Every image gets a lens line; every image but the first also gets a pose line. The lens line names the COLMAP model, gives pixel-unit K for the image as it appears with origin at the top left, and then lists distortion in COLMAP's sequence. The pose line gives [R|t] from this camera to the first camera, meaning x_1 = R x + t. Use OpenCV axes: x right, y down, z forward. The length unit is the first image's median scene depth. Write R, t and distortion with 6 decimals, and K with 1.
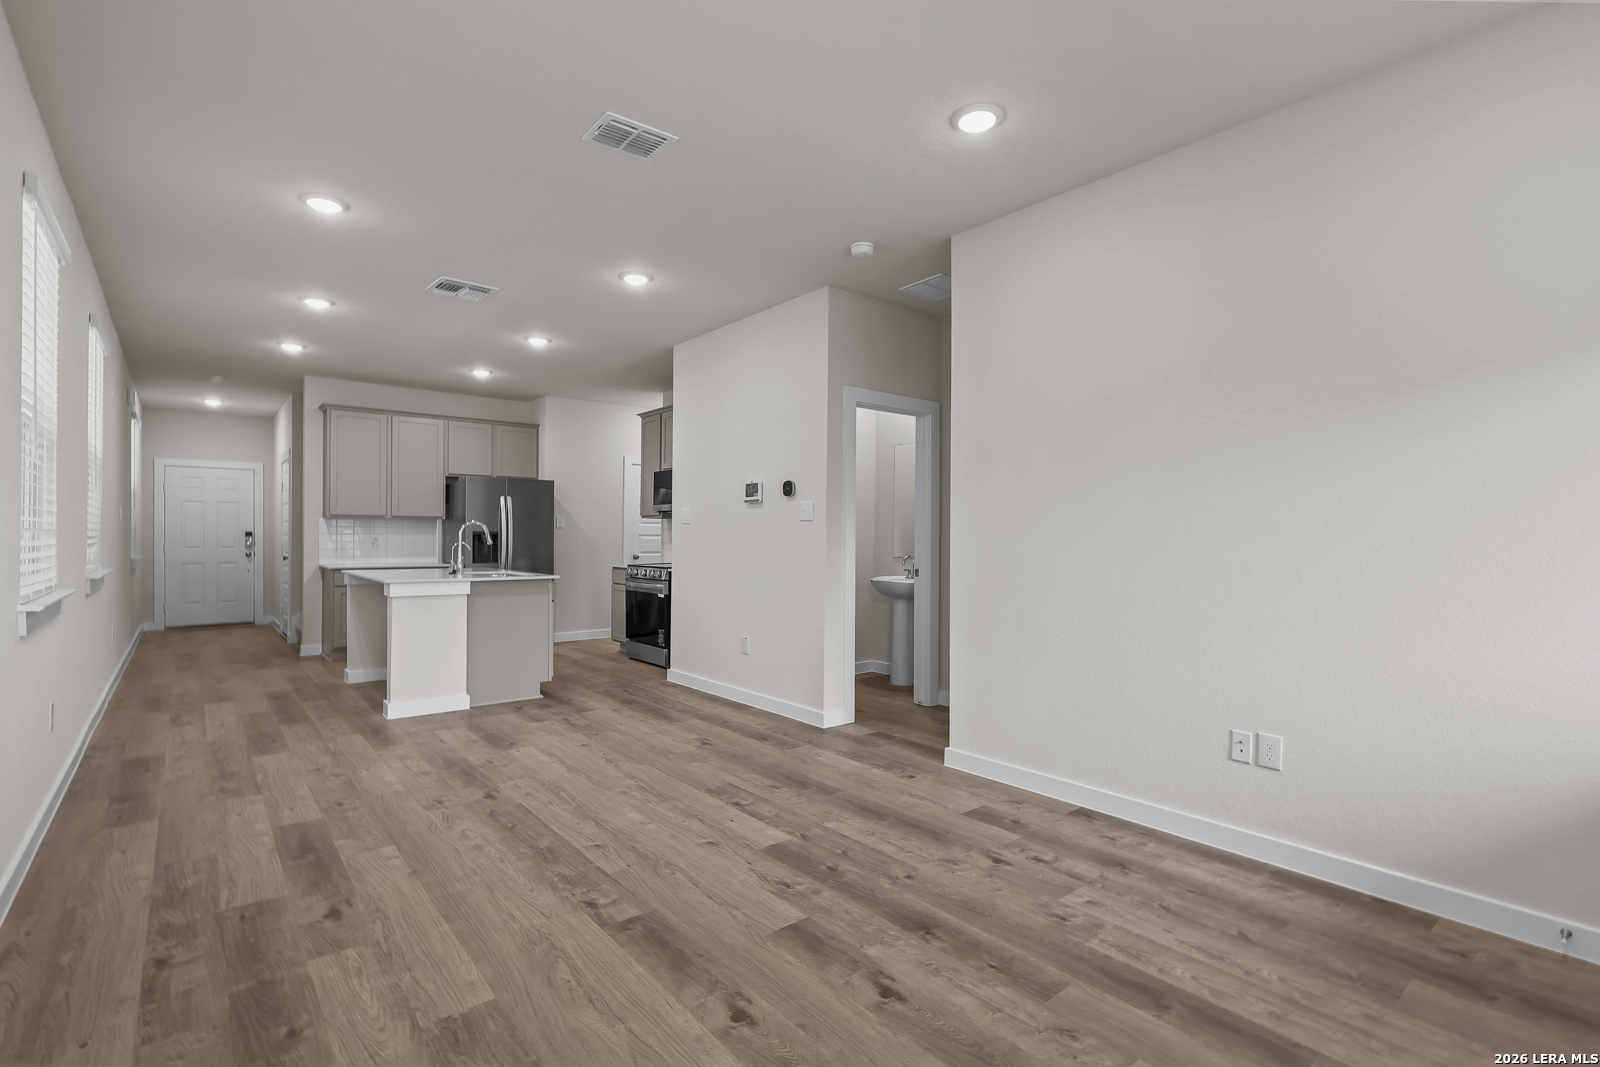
lens RADIAL K [[742.4, 0, 791.3], [0, 742.4, 538.7], [0, 0, 1]] dist [-0.007748, 0.003683]
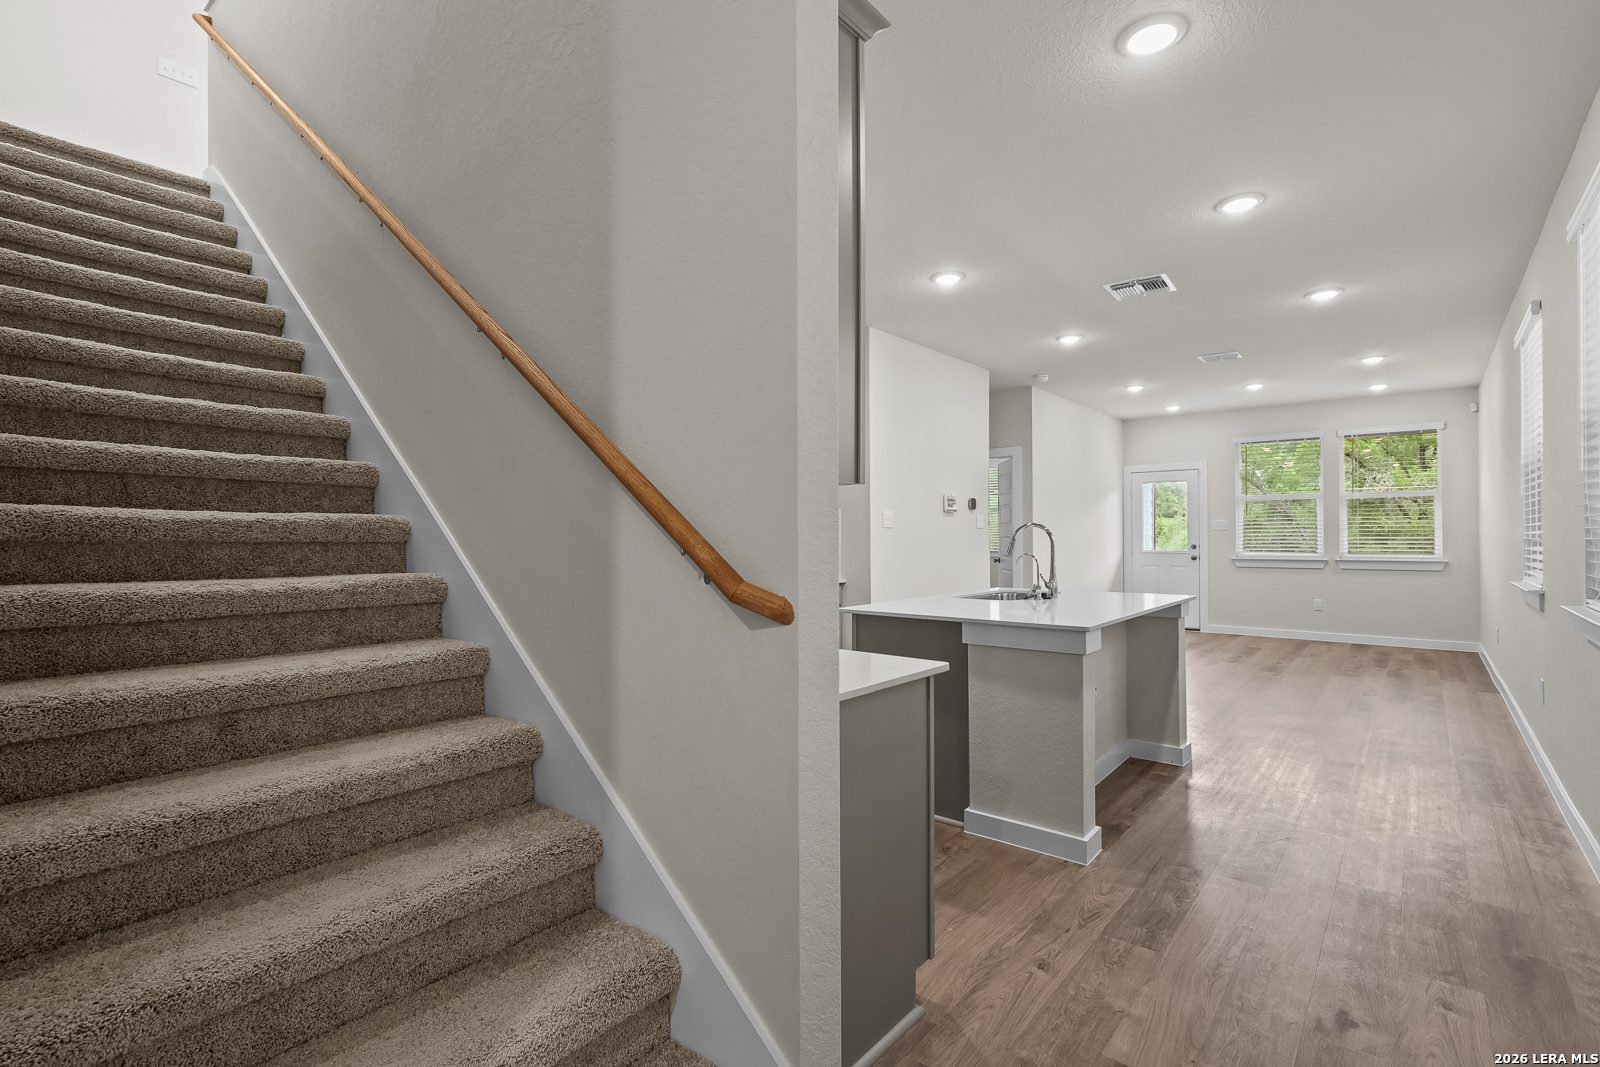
lens RADIAL K [[742.4, 0, 794.0], [0, 742.4, 529.2], [0, 0, 1]] dist [-0.007748, 0.003683]
pose [[-0.184841, 0.003502, 0.982762, -1.745121], [0.003598, 0.999989, -0.002887, -0.026388], [-0.982762, 0.003002, -0.184851, 2.158595]]
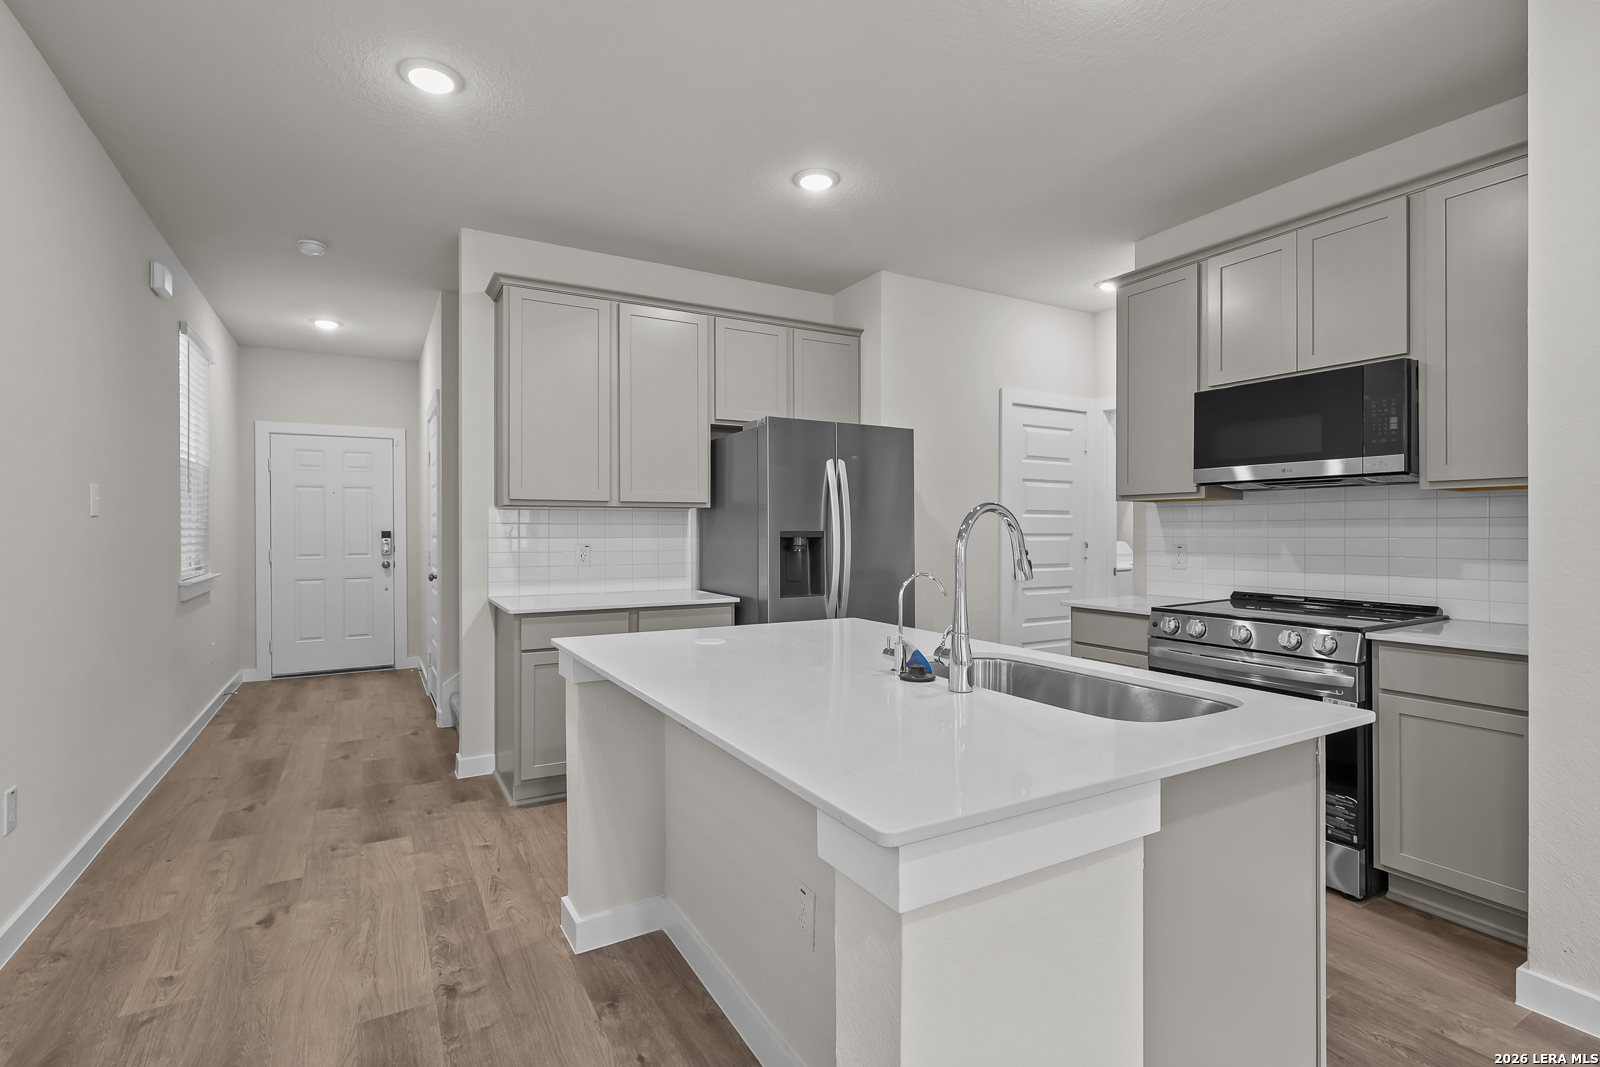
lens RADIAL K [[742.4, 0, 788.1], [0, 742.4, 531.9], [0, 0, 1]] dist [-0.007748, 0.003683]
pose [[0.986107, -0.005191, -0.166031, -0.724247], [0.005706, 0.999980, 0.002627, -0.022742], [0.166014, -0.003538, 0.986117, 1.099687]]
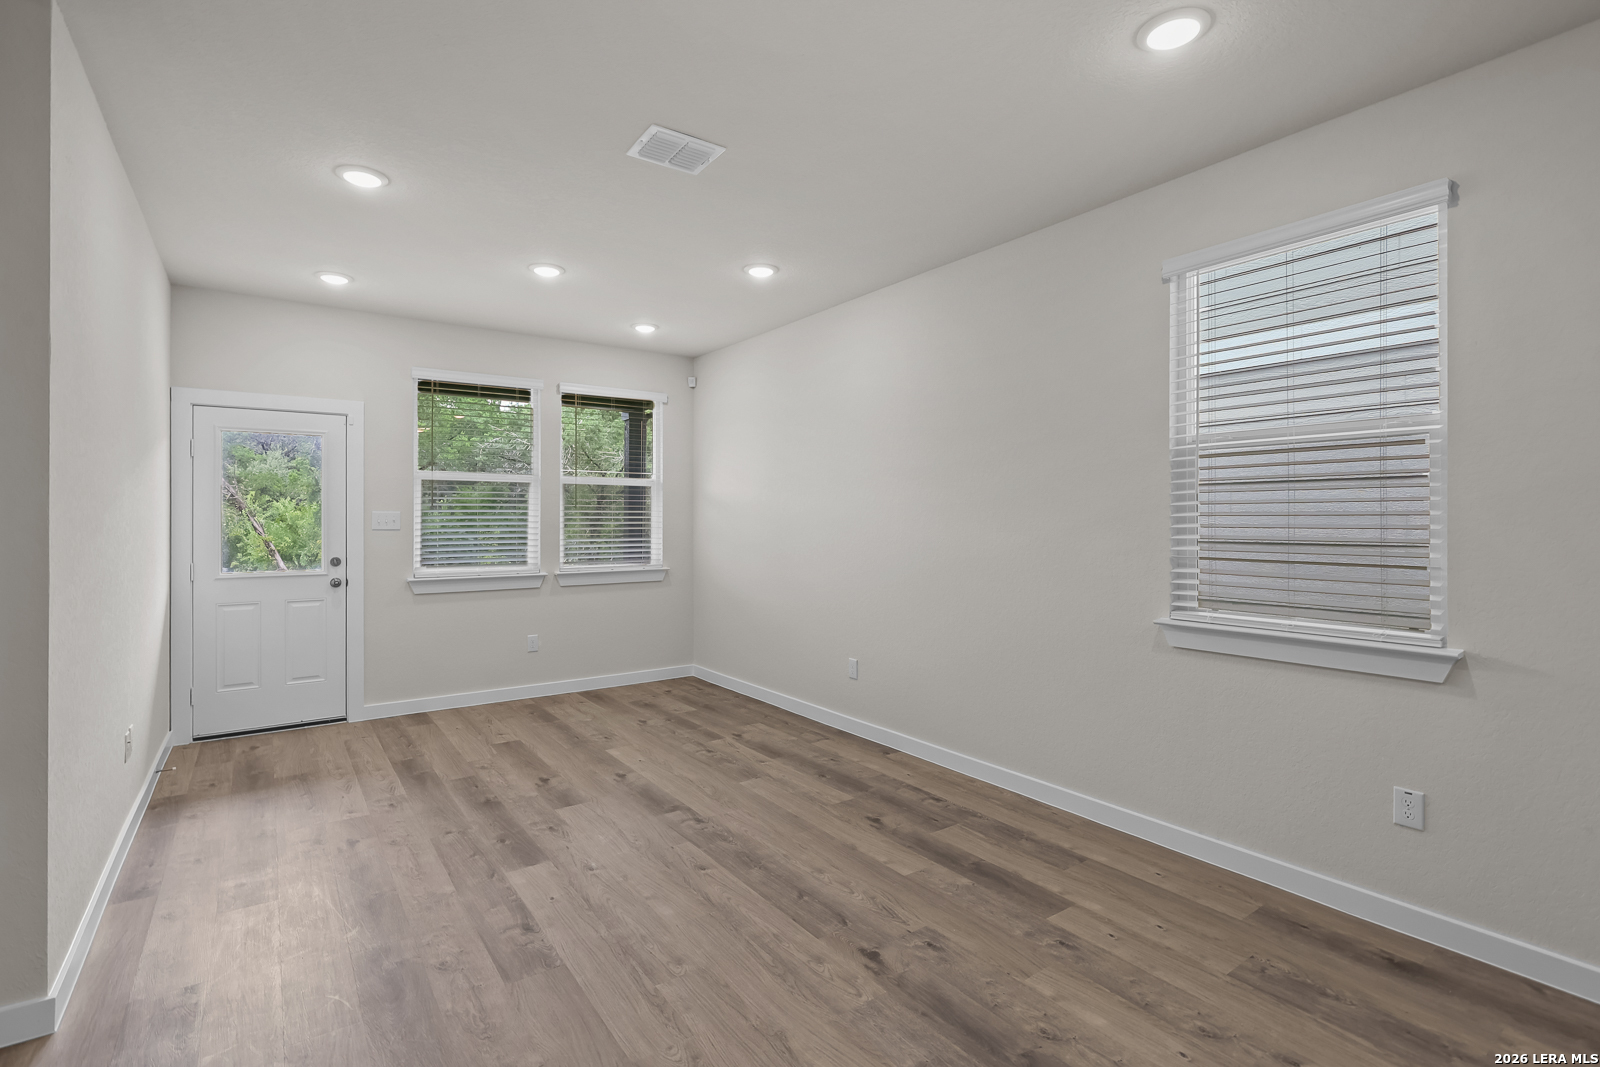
lens RADIAL K [[742.4, 0, 792.1], [0, 742.4, 516.9], [0, 0, 1]] dist [-0.007748, 0.003683]
pose [[-0.998132, -0.005078, 0.060884, -0.353509], [-0.005176, 0.999986, -0.001453, -0.052607], [-0.060875, -0.001765, -0.998144, 1.598704]]
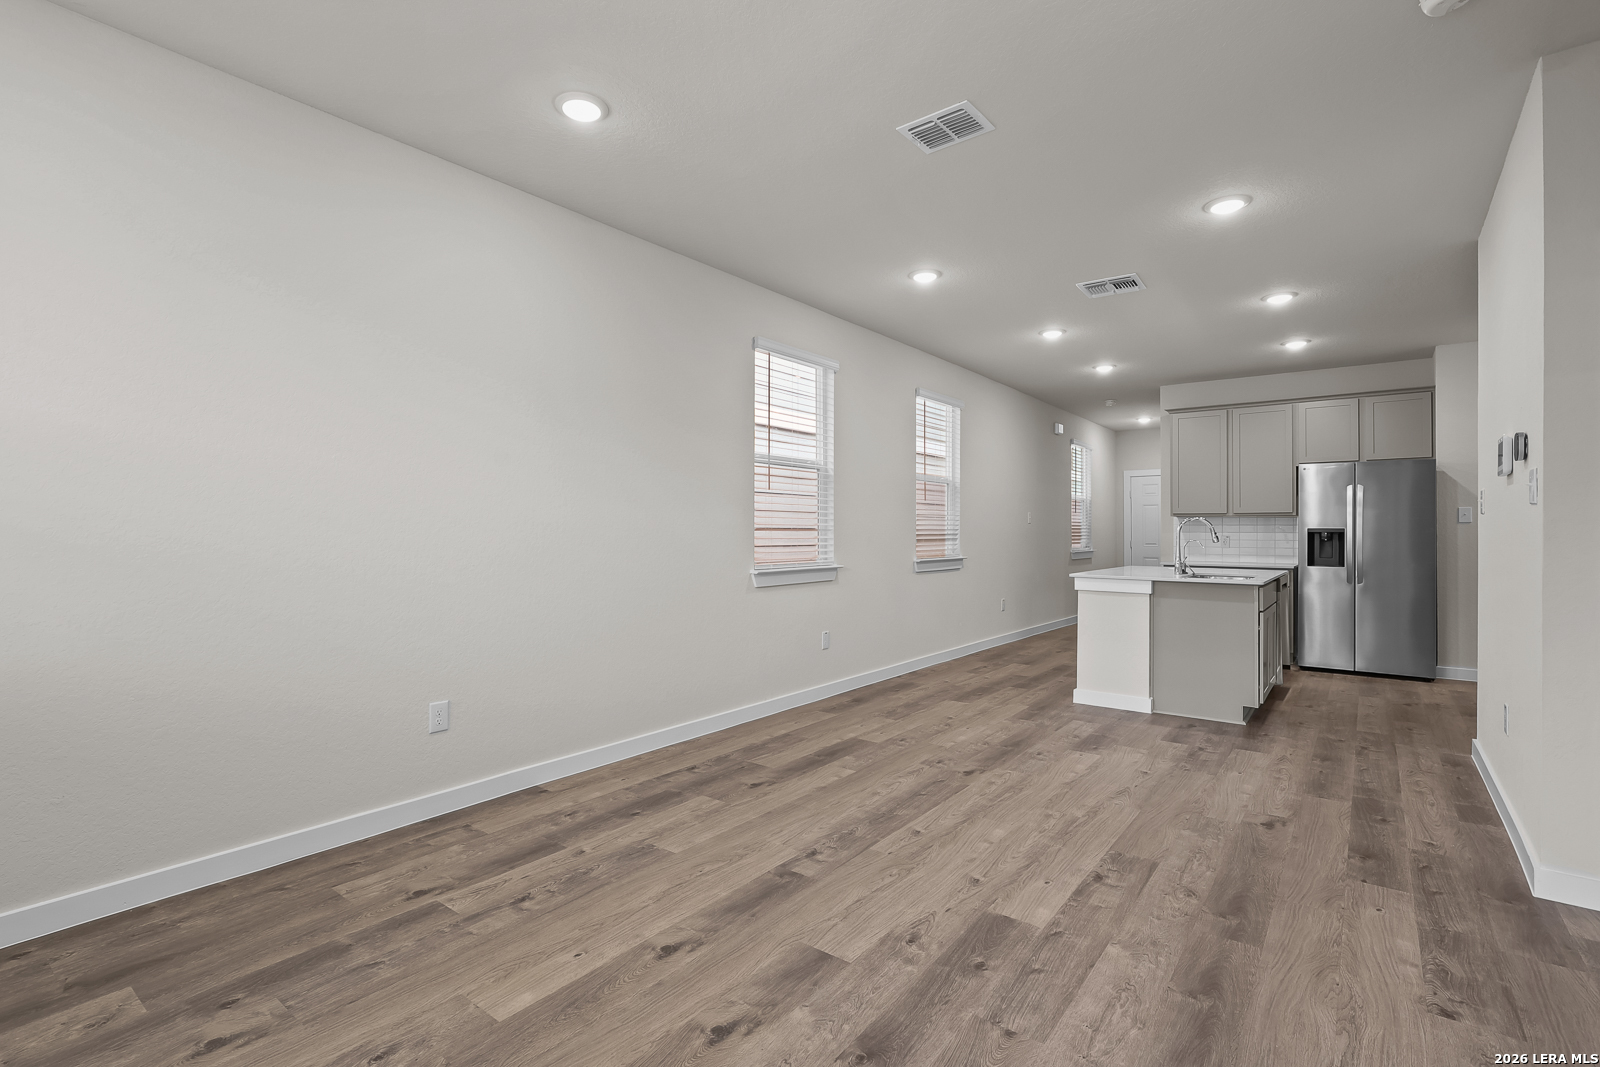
lens RADIAL K [[742.4, 0, 794.8], [0, 742.4, 526.5], [0, 0, 1]] dist [-0.007748, 0.003683]
pose [[0.231716, -0.011671, -0.972714, 0.562655], [-0.004229, 0.999907, -0.013004, 0.002957], [0.972774, 0.007127, 0.231645, 0.472161]]
